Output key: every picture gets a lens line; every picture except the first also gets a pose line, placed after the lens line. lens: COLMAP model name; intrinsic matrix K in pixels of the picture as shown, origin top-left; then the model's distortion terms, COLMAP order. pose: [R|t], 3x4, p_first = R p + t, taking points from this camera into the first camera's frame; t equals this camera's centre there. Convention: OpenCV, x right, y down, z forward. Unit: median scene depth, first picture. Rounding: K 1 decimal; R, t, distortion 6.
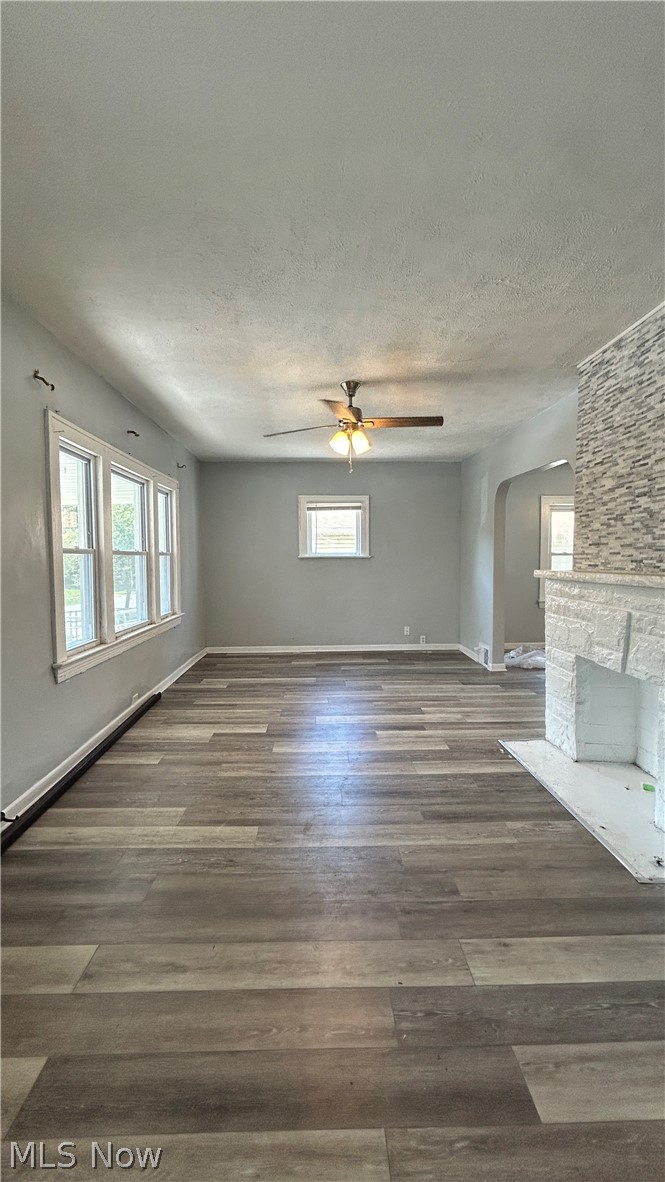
lens RADIAL K [[478.0, 0, 330.7], [0, 478.0, 599.0], [0, 0, 1]] dist [0.000833, -0.000002]
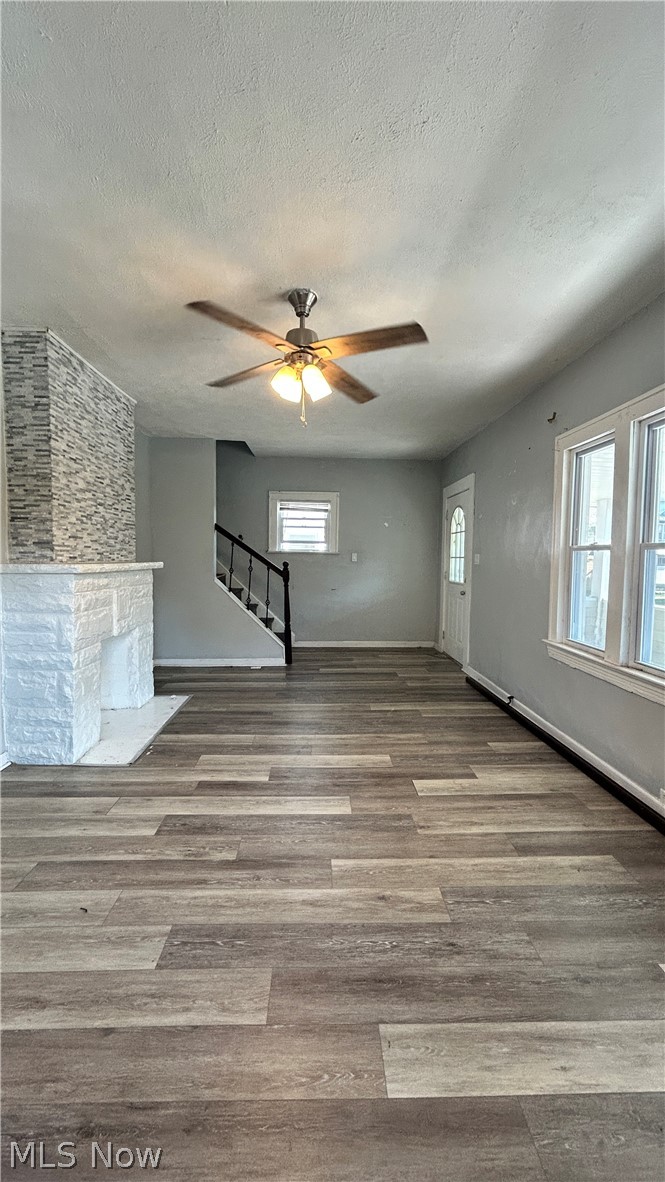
lens RADIAL K [[478.0, 0, 338.0], [0, 478.0, 587.4], [0, 0, 1]] dist [0.000833, -0.000002]
pose [[-0.999881, -0.009753, -0.011970, -0.004969], [-0.011391, 0.989296, 0.145477, -0.160842], [0.010423, 0.145596, -0.989289, 2.006322]]
